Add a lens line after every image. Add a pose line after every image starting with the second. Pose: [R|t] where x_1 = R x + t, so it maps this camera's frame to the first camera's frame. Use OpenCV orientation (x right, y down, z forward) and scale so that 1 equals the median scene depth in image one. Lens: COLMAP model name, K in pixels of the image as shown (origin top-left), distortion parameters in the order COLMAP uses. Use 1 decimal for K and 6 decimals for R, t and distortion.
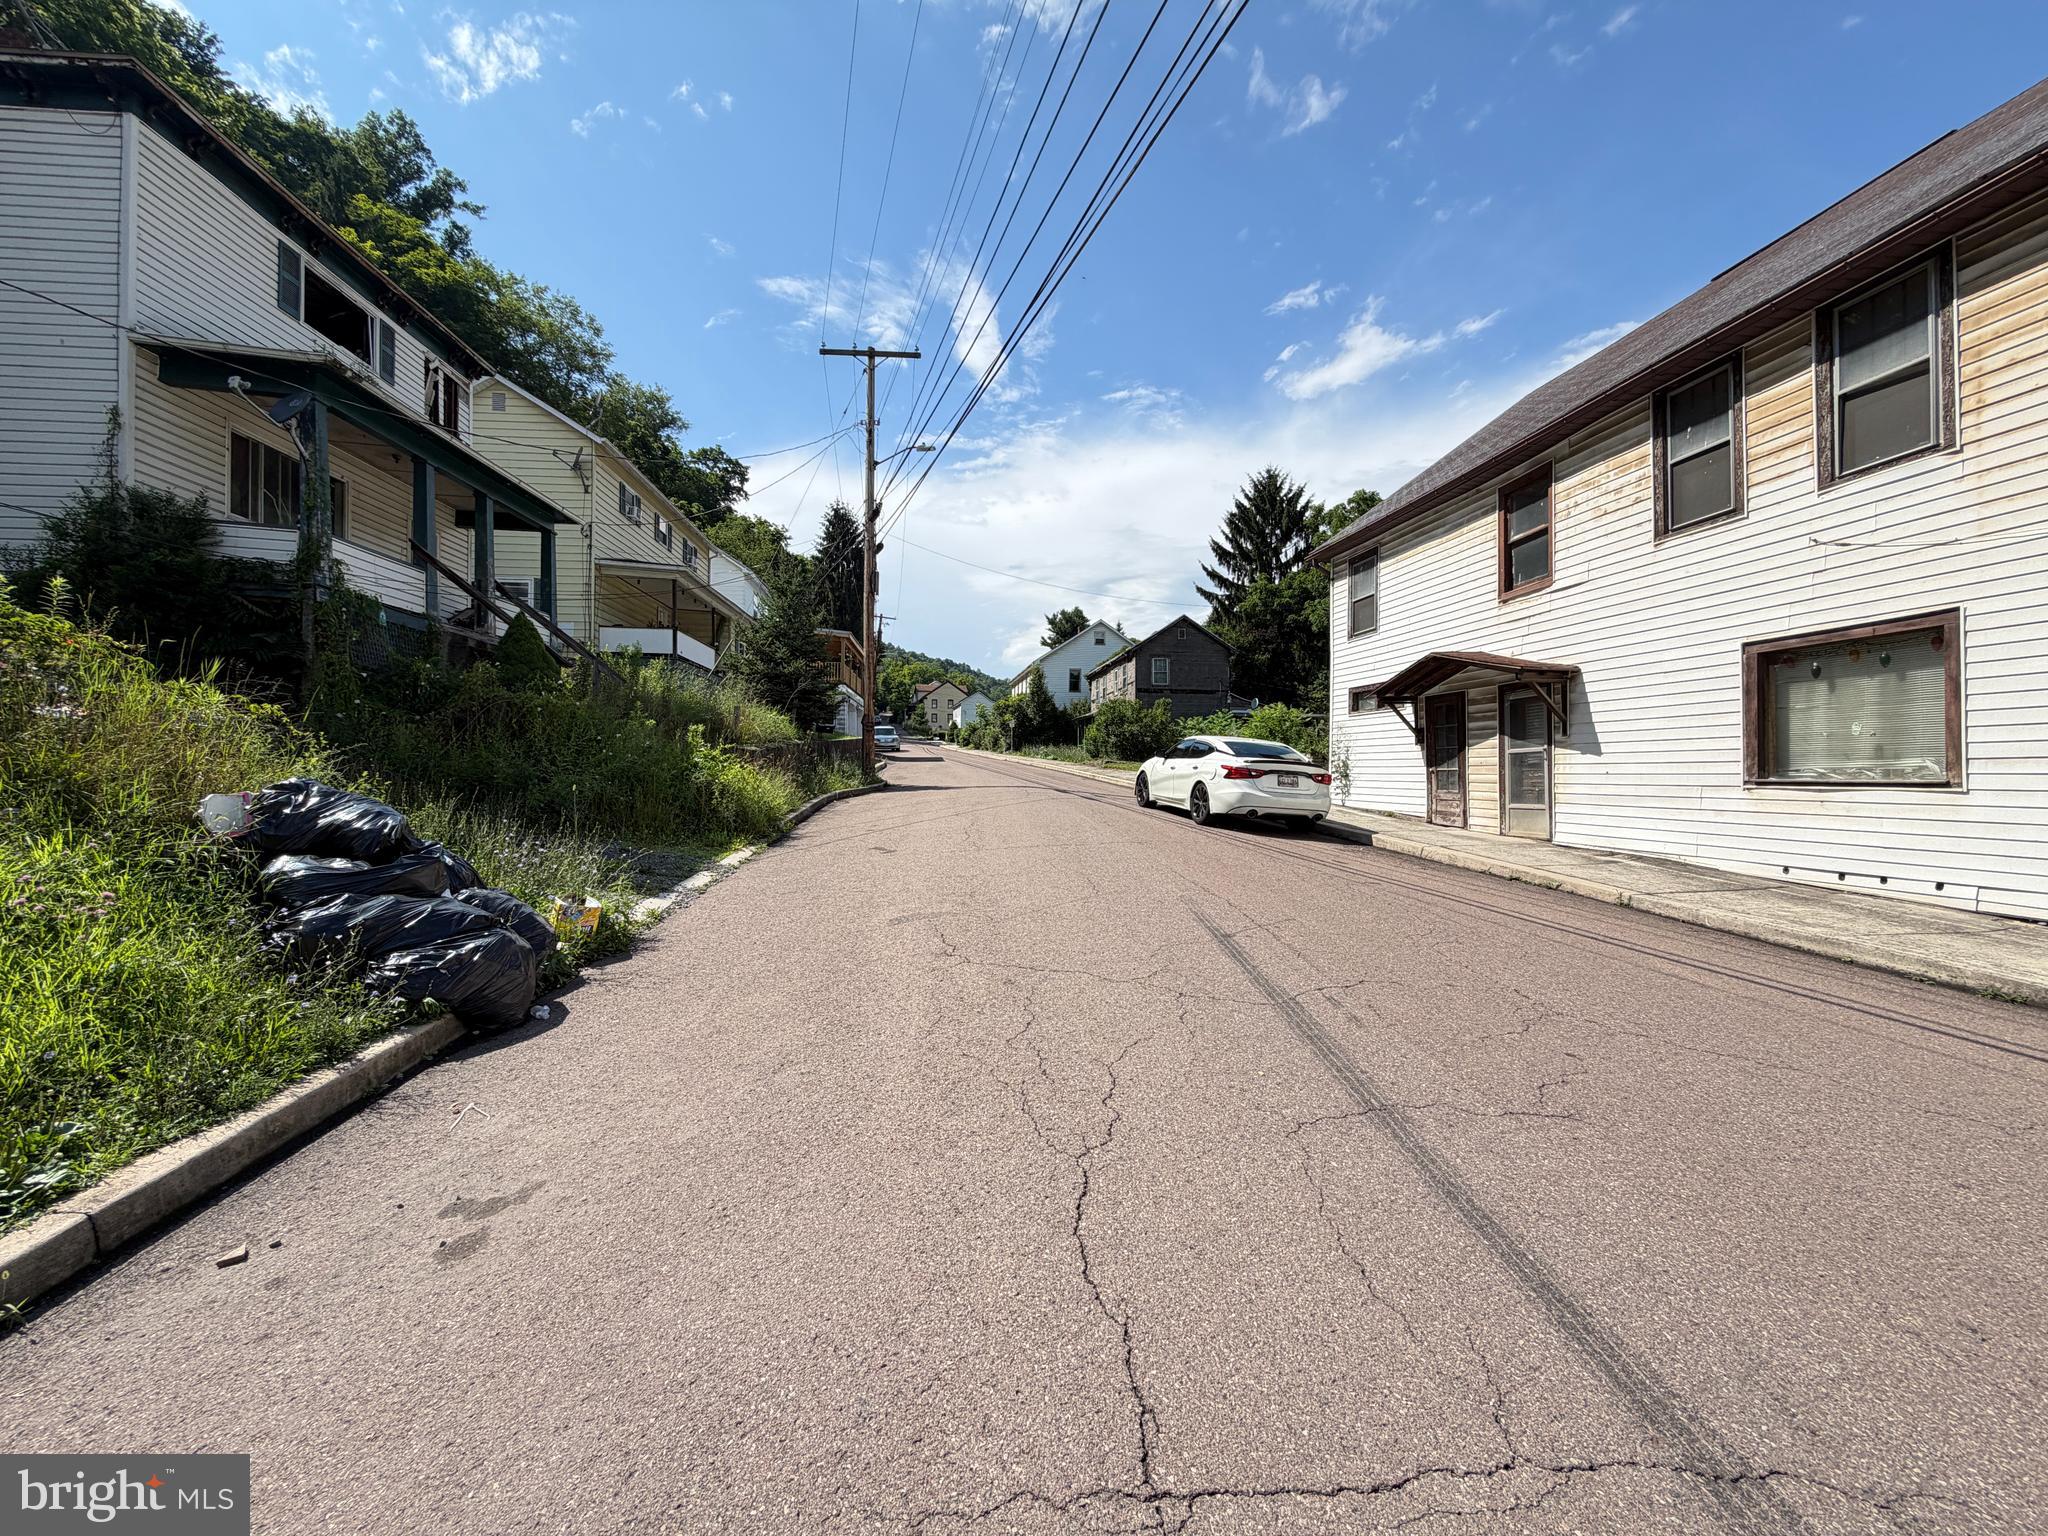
lens RADIAL K [[819.6, 0, 1024.2], [0, 819.6, 772.0], [0, 0, 1]] dist [-0.000612, -0.000265]
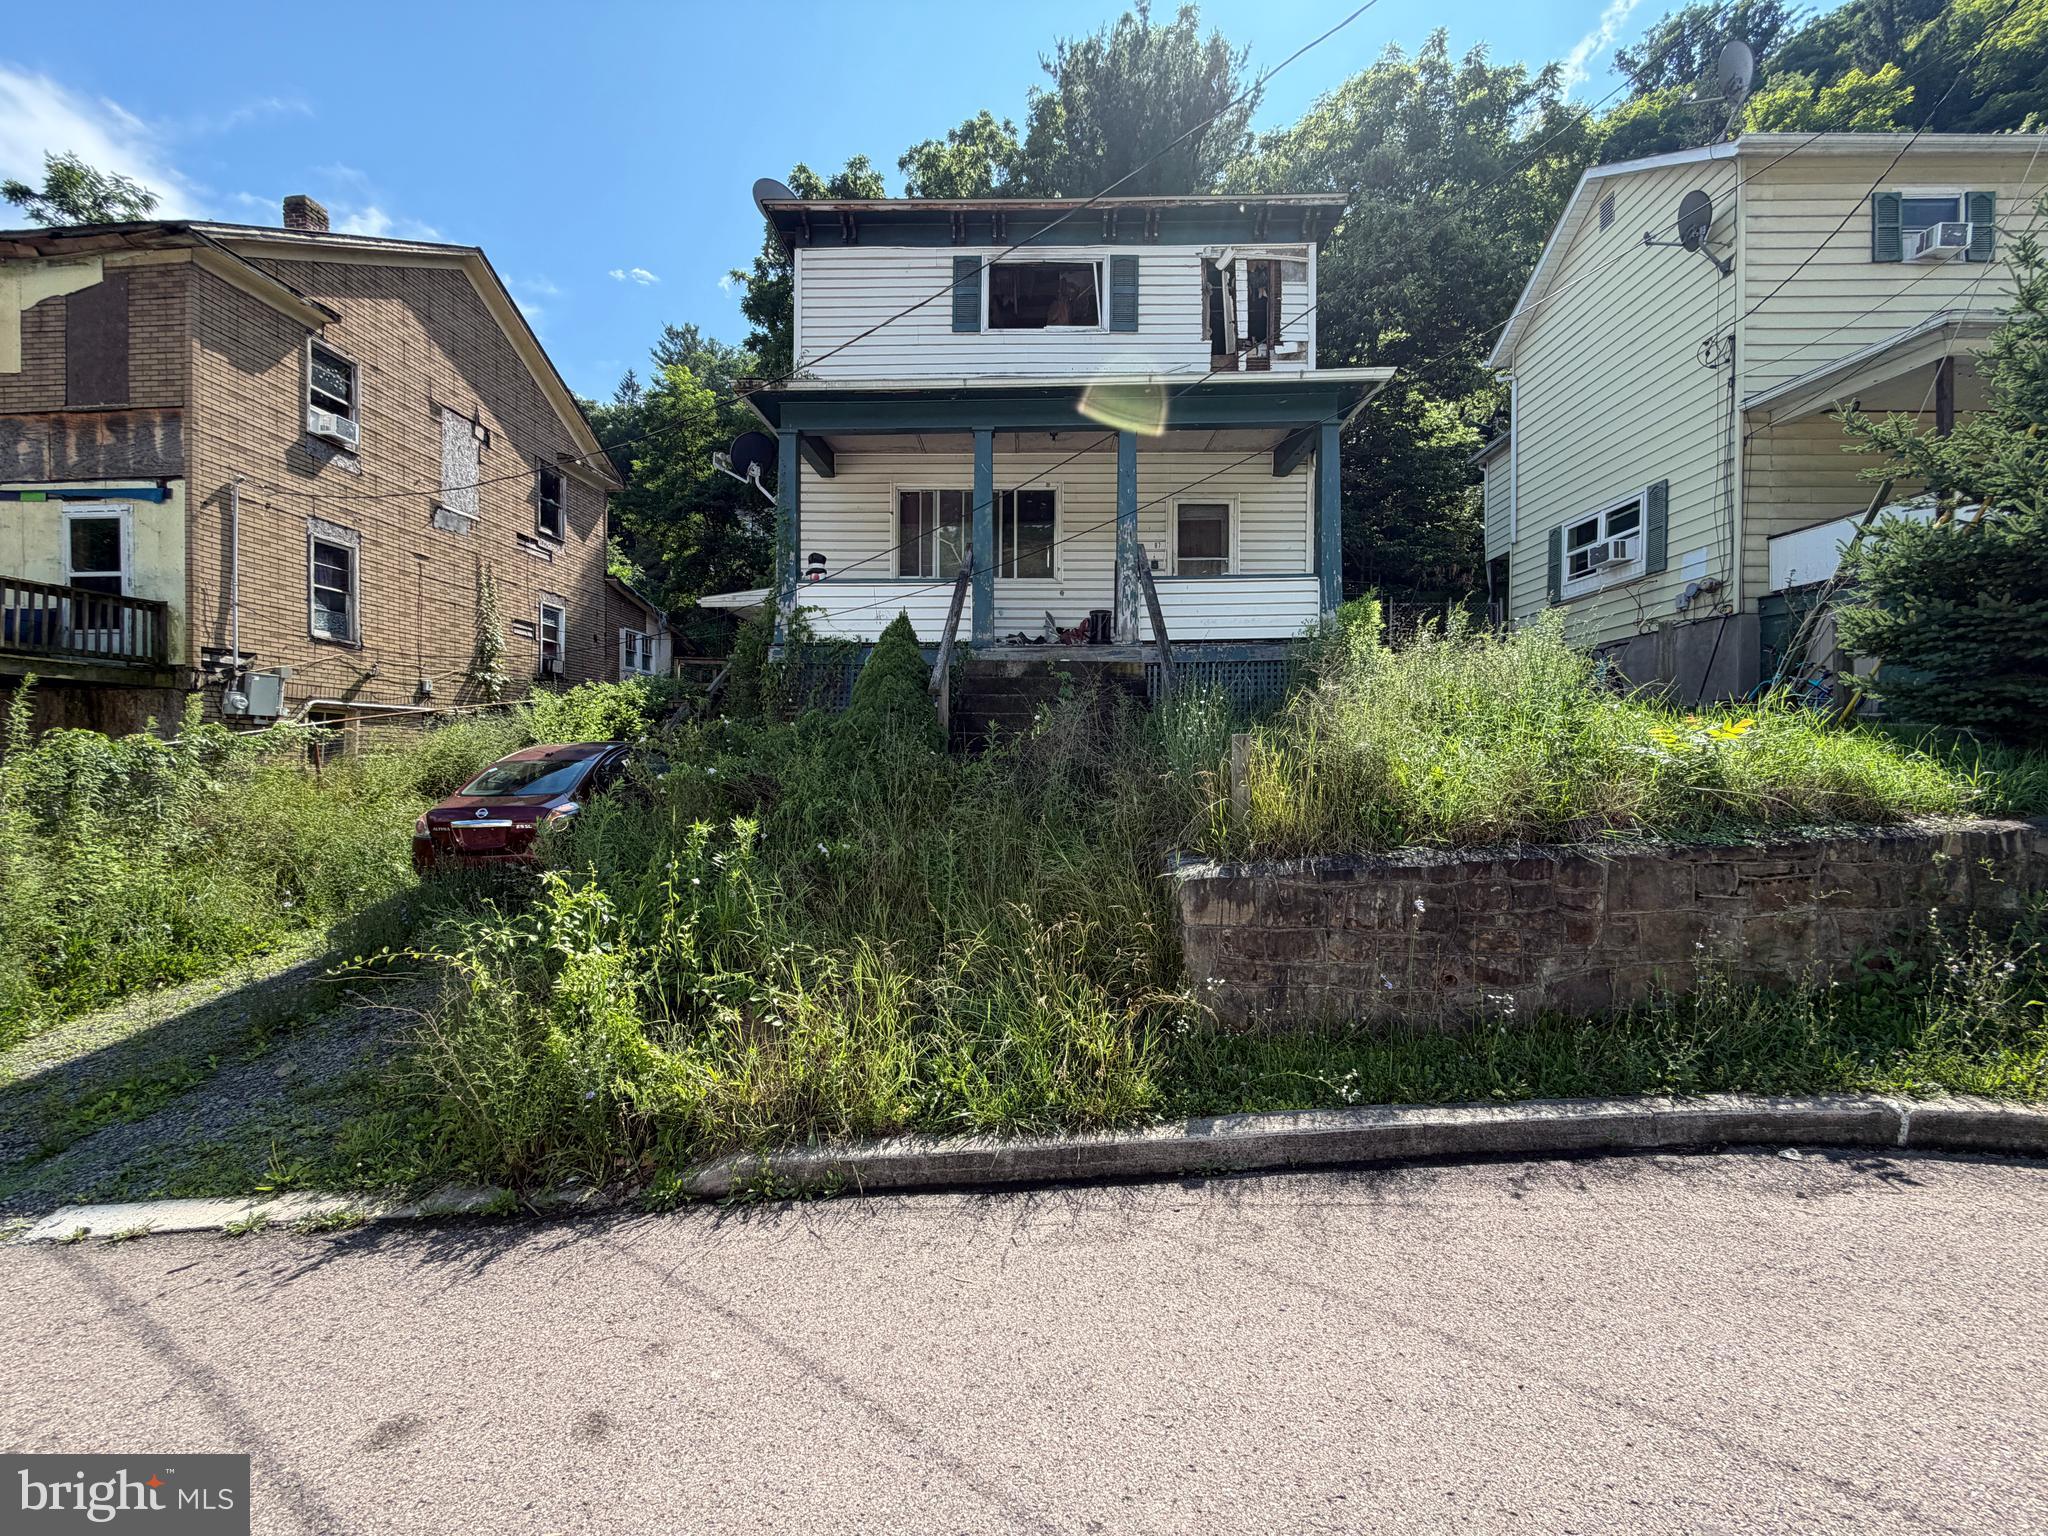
lens RADIAL K [[819.6, 0, 1024.2], [0, 819.6, 772.0], [0, 0, 1]] dist [-0.000612, -0.000265]
pose [[-0.097433, -0.001713, -0.995241, -0.014660], [-0.001861, 0.999997, -0.001539, -0.075591], [0.995240, 0.001702, -0.097436, 1.117030]]
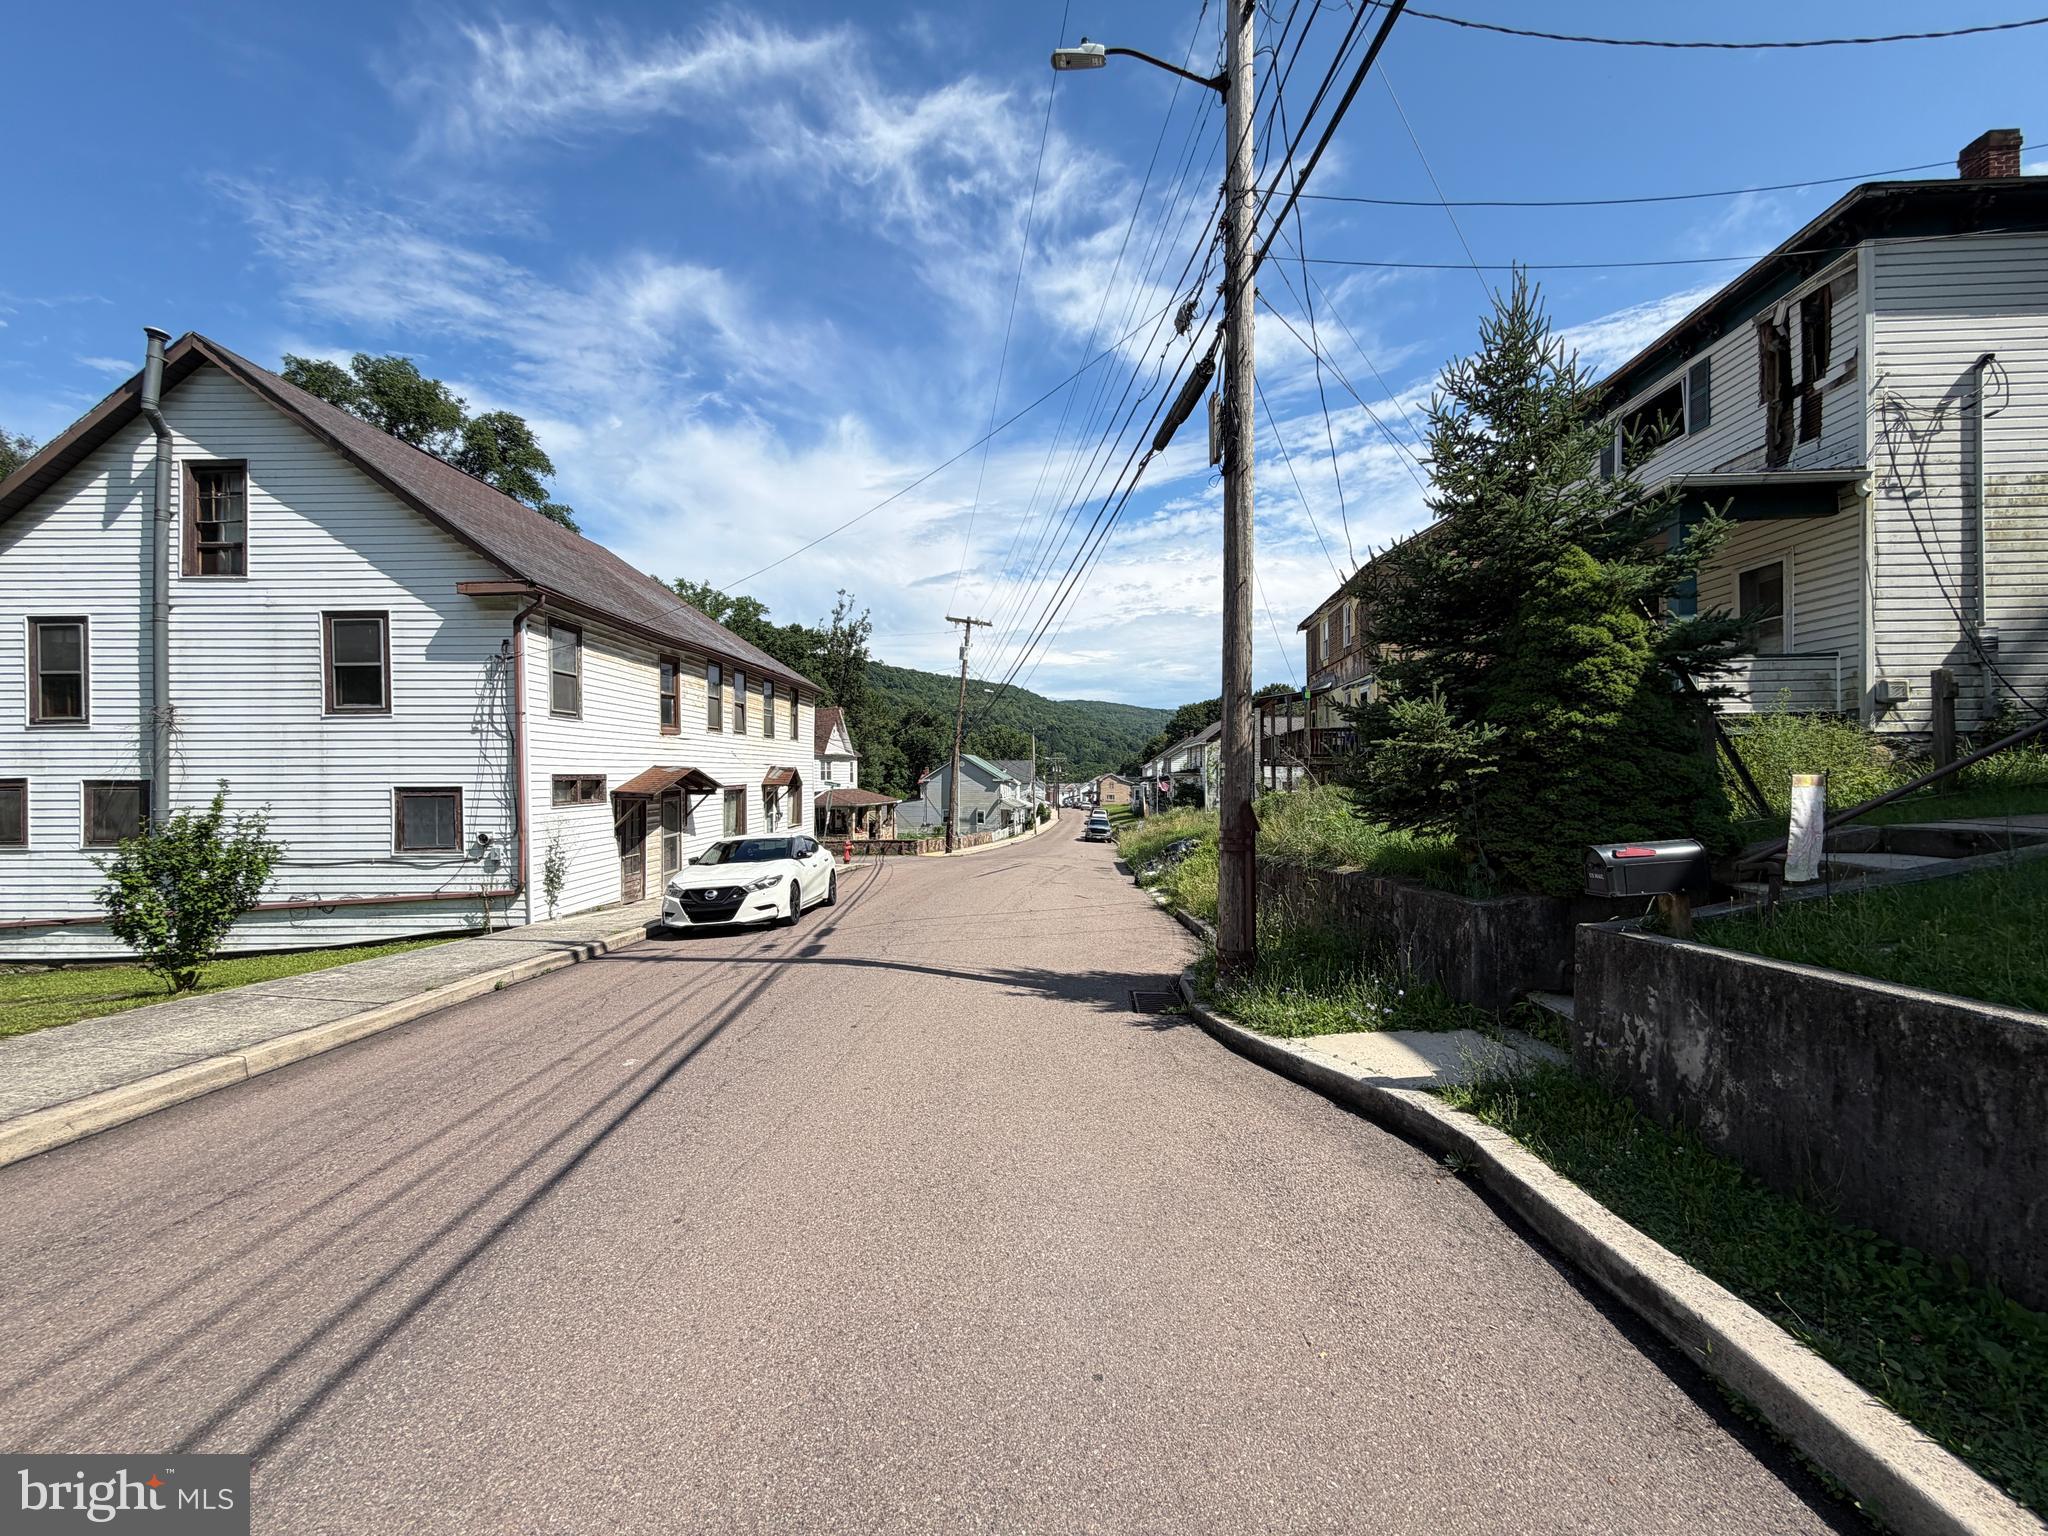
lens RADIAL K [[819.6, 0, 1024.2], [0, 819.6, 772.0], [0, 0, 1]] dist [-0.000612, -0.000265]
pose [[-0.989561, -0.006405, 0.143969, -0.241340], [-0.007138, 0.999964, -0.004574, -0.130979], [-0.143935, -0.005554, -0.989572, 2.199362]]
